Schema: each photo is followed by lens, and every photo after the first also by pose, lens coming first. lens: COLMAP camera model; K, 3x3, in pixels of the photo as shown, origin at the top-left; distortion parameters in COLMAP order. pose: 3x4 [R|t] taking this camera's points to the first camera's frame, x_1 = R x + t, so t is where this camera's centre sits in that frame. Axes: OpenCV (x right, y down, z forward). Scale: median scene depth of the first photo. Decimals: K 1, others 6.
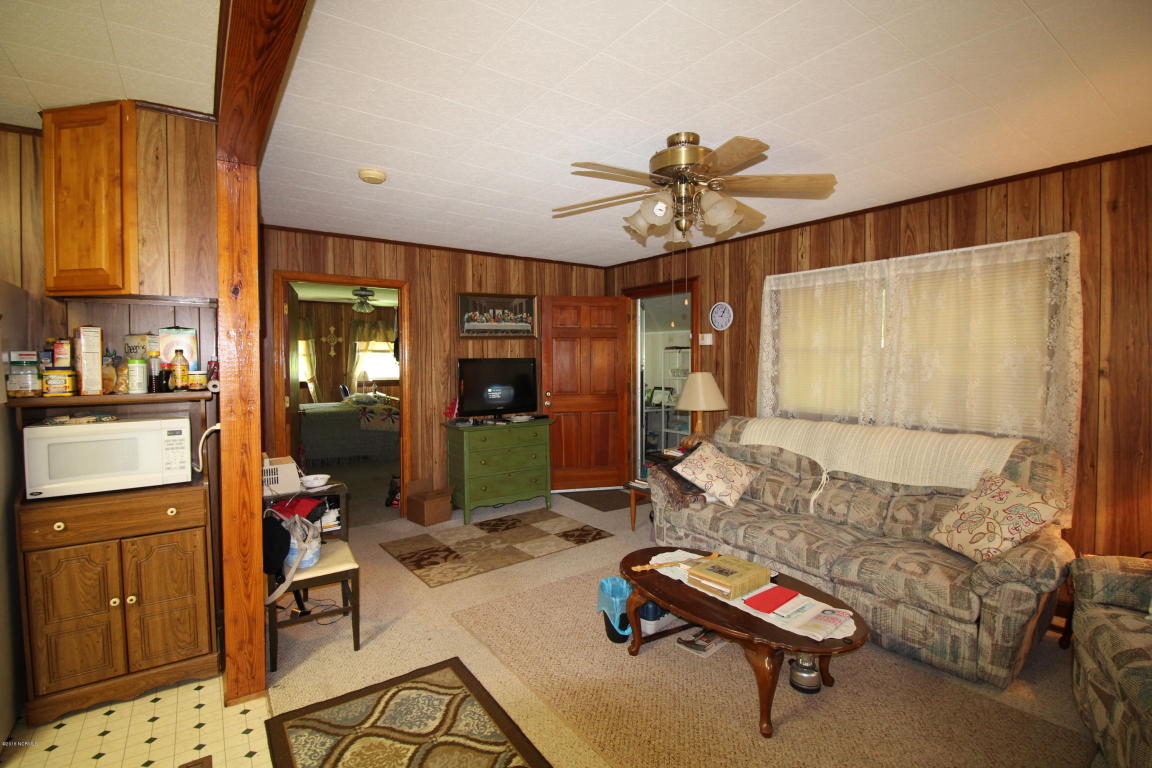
lens RADIAL K [[539.5, 0, 575.1], [0, 539.5, 381.1], [0, 0, 1]] dist [-0.004296, -0.004439]
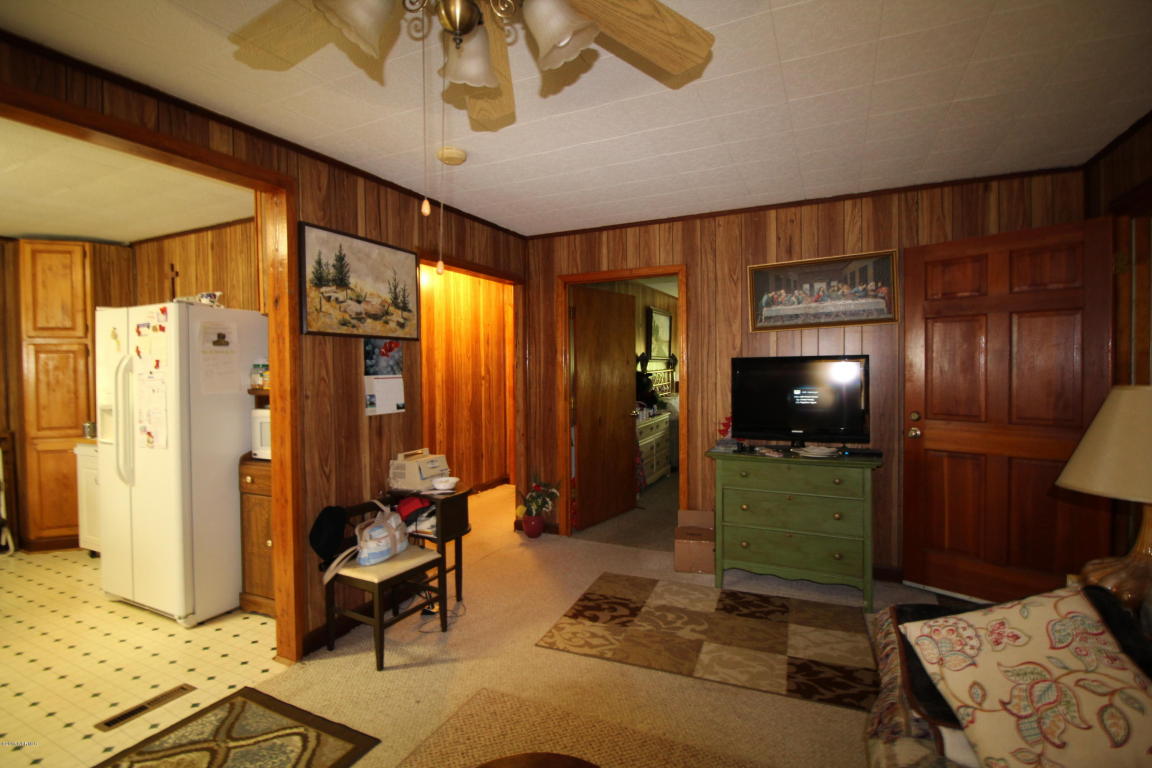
lens RADIAL K [[539.5, 0, 579.8], [0, 539.5, 373.2], [0, 0, 1]] dist [-0.004296, -0.004439]
pose [[0.485379, 0.012162, -0.874219, 0.347208], [-0.022300, 0.999750, 0.001527, -0.018516], [0.874019, 0.018754, 0.485529, 0.496832]]
